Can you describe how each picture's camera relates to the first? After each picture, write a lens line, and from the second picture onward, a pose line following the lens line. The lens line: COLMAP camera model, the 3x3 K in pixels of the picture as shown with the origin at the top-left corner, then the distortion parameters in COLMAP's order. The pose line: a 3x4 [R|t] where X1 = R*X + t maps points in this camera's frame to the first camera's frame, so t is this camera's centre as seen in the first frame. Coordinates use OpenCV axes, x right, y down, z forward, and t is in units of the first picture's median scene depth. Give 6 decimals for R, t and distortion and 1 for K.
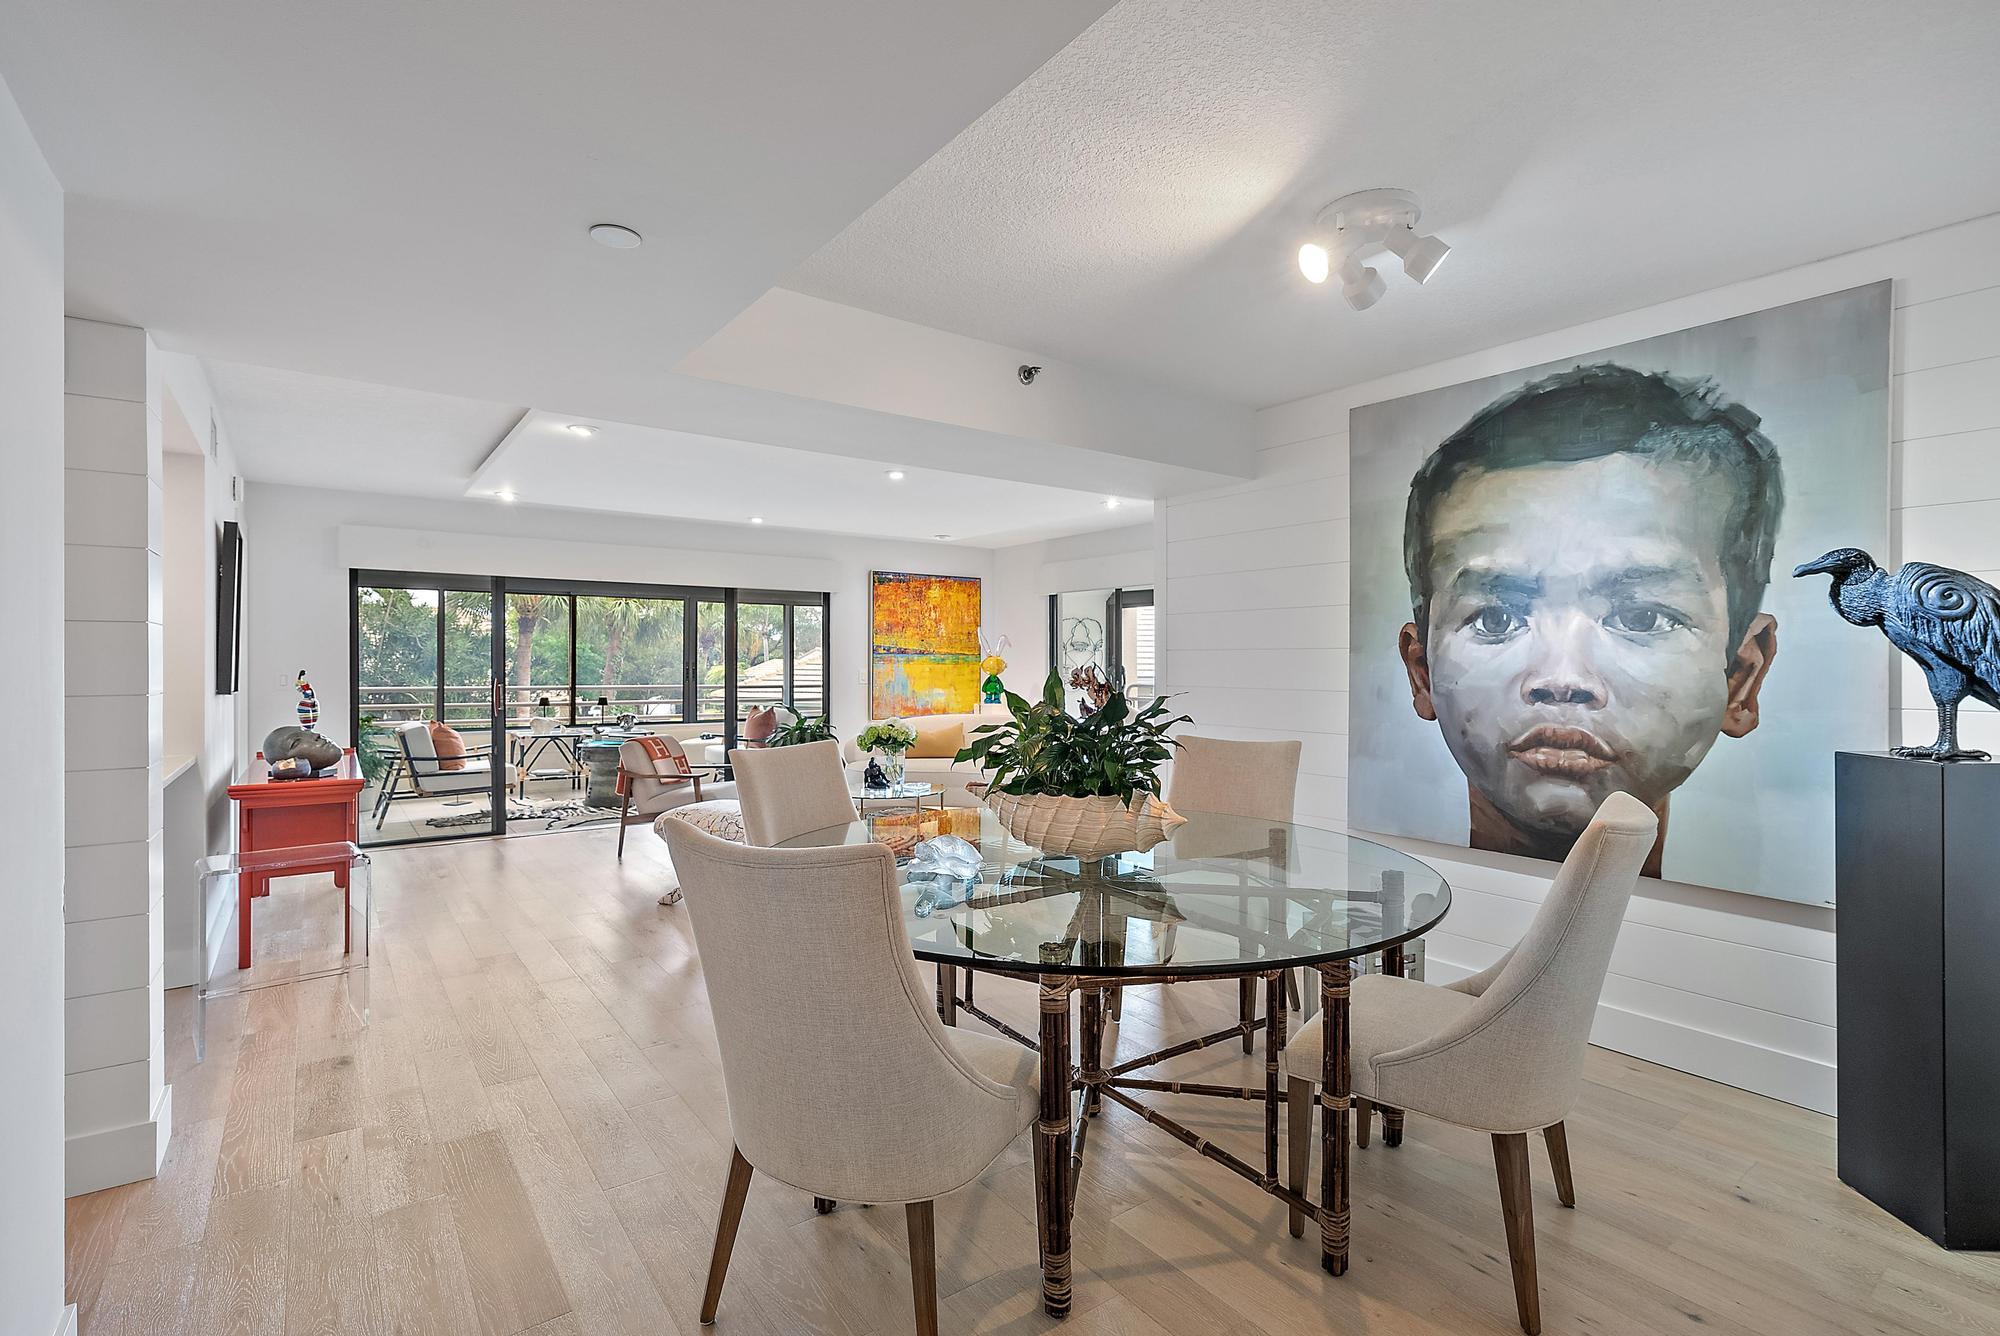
lens RADIAL K [[928.2, 0, 1002.0], [0, 928.2, 663.9], [0, 0, 1]] dist [0.001452, 0.000092]
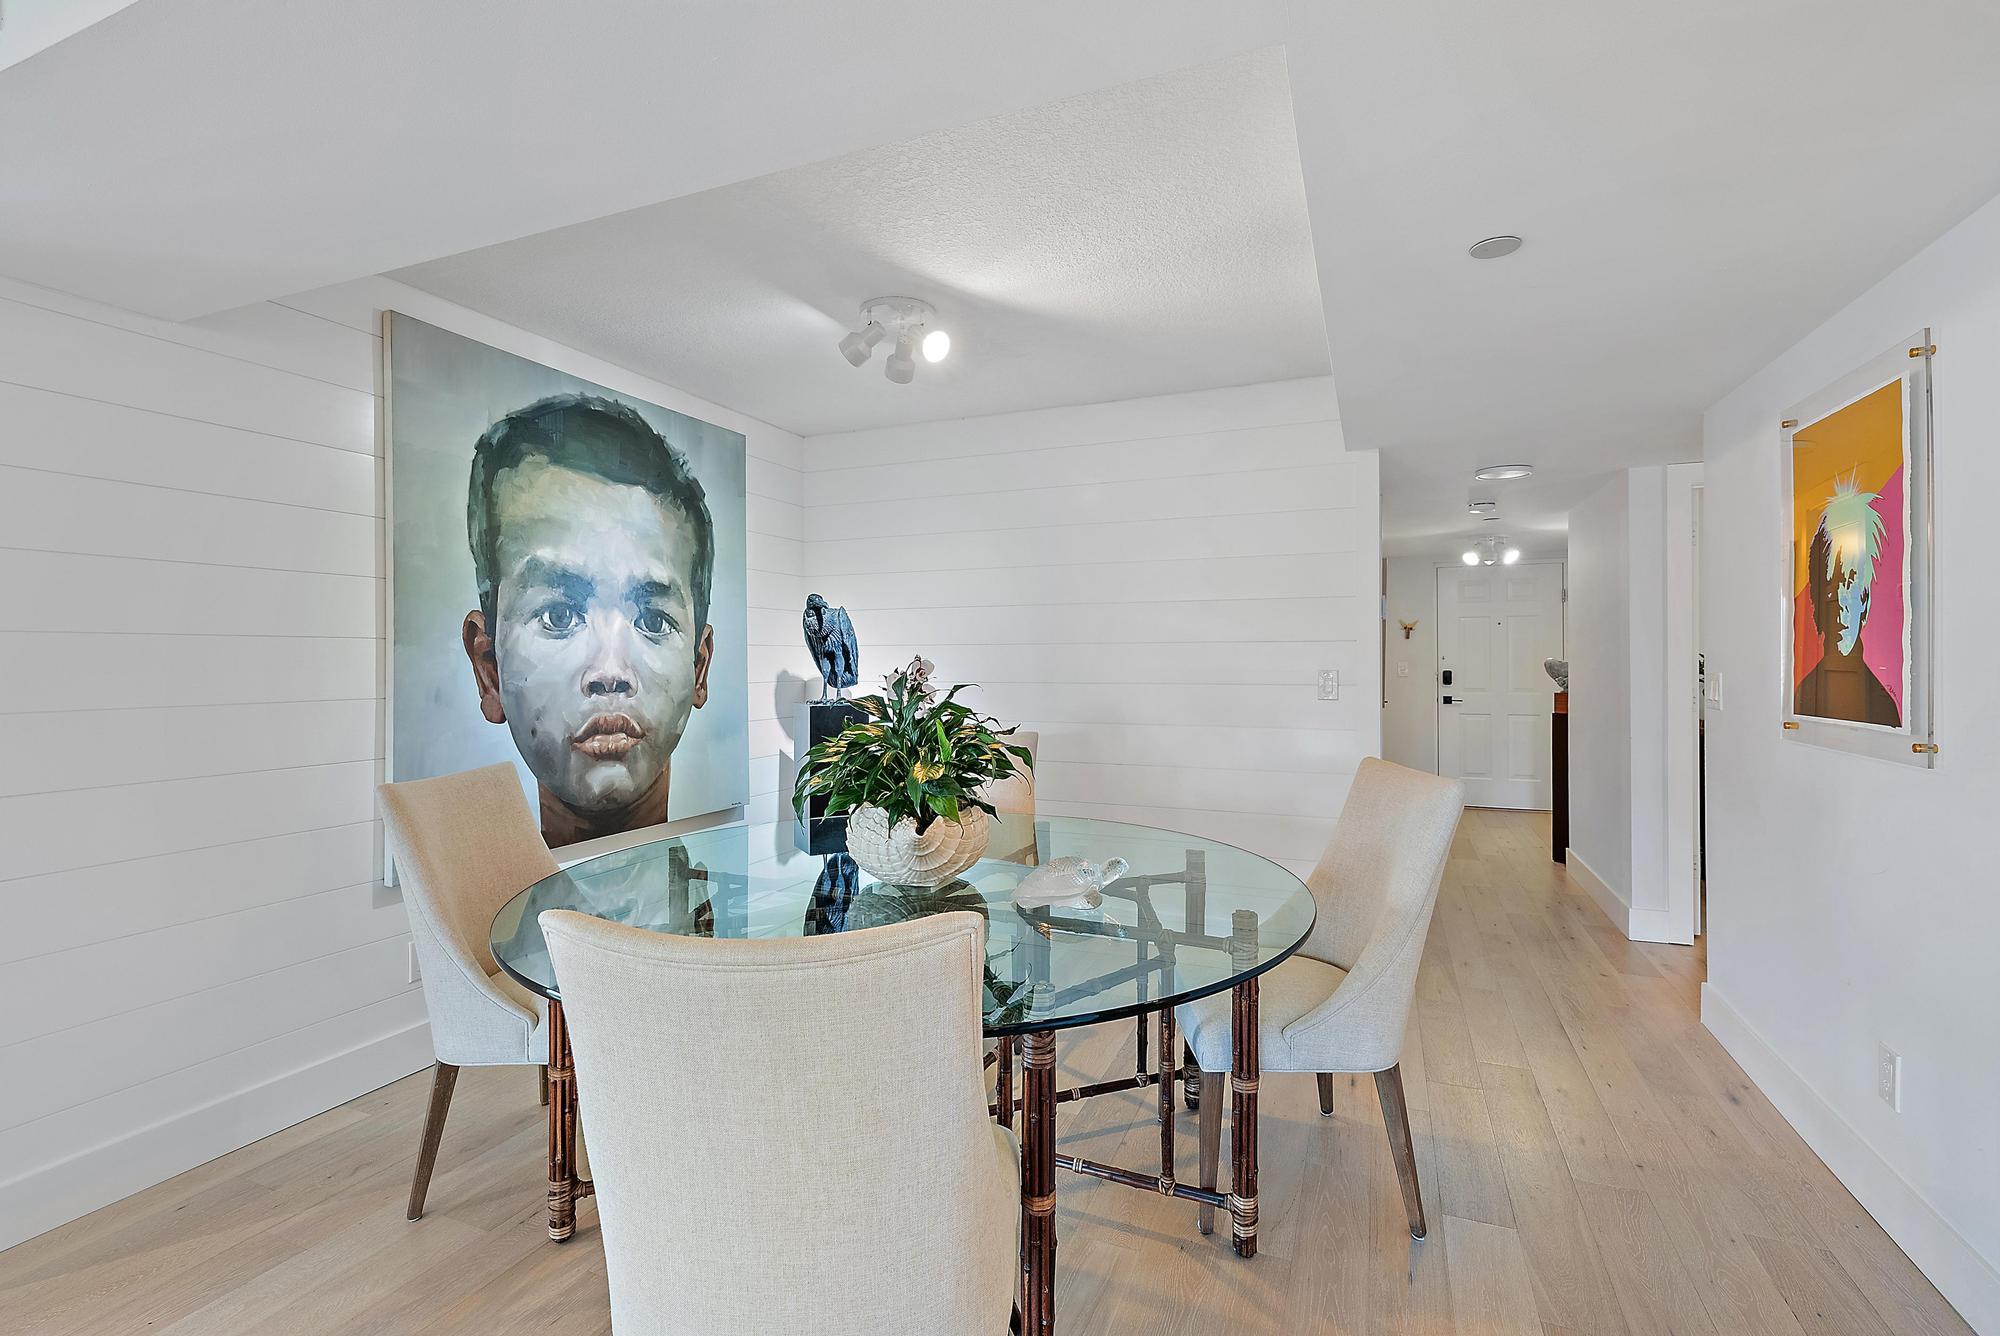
lens RADIAL K [[889.0, 0, 1004.7], [0, 889.0, 658.4], [0, 0, 1]] dist [-0.000843, -0.000033]
pose [[-0.513882, -0.000567, 0.857860, -0.550911], [0.005366, 0.999978, 0.003875, -0.001603], [-0.857844, 0.006594, -0.513868, 1.109144]]
